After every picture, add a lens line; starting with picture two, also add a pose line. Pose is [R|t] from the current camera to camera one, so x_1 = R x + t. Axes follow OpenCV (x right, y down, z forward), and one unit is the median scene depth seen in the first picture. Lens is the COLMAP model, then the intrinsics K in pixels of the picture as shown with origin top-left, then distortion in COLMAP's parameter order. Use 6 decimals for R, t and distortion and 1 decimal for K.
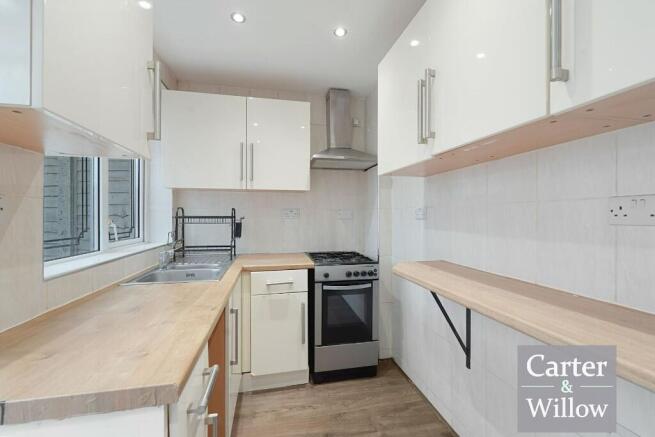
lens RADIAL K [[269.2, 0, 327.5], [0, 269.2, 218.5], [0, 0, 1]] dist [-0.001052, -0.000080]
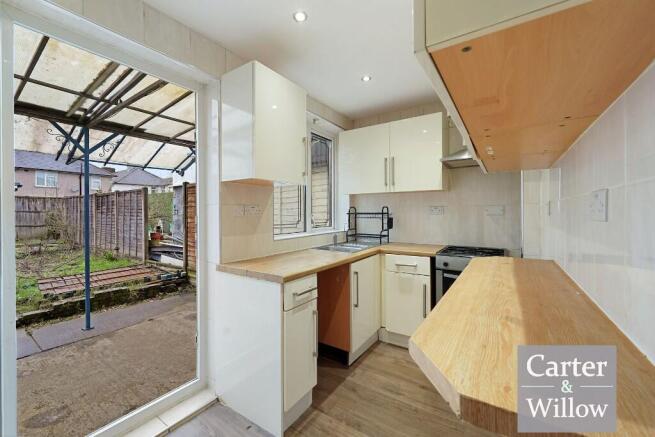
lens RADIAL K [[269.2, 0, 327.5], [0, 269.2, 218.5], [0, 0, 1]] dist [-0.001052, -0.000080]
pose [[0.694385, 0.009574, -0.719540, 0.454713], [-0.000112, 0.999913, 0.013197, 0.003044], [0.719603, -0.009084, 0.694326, -0.142694]]
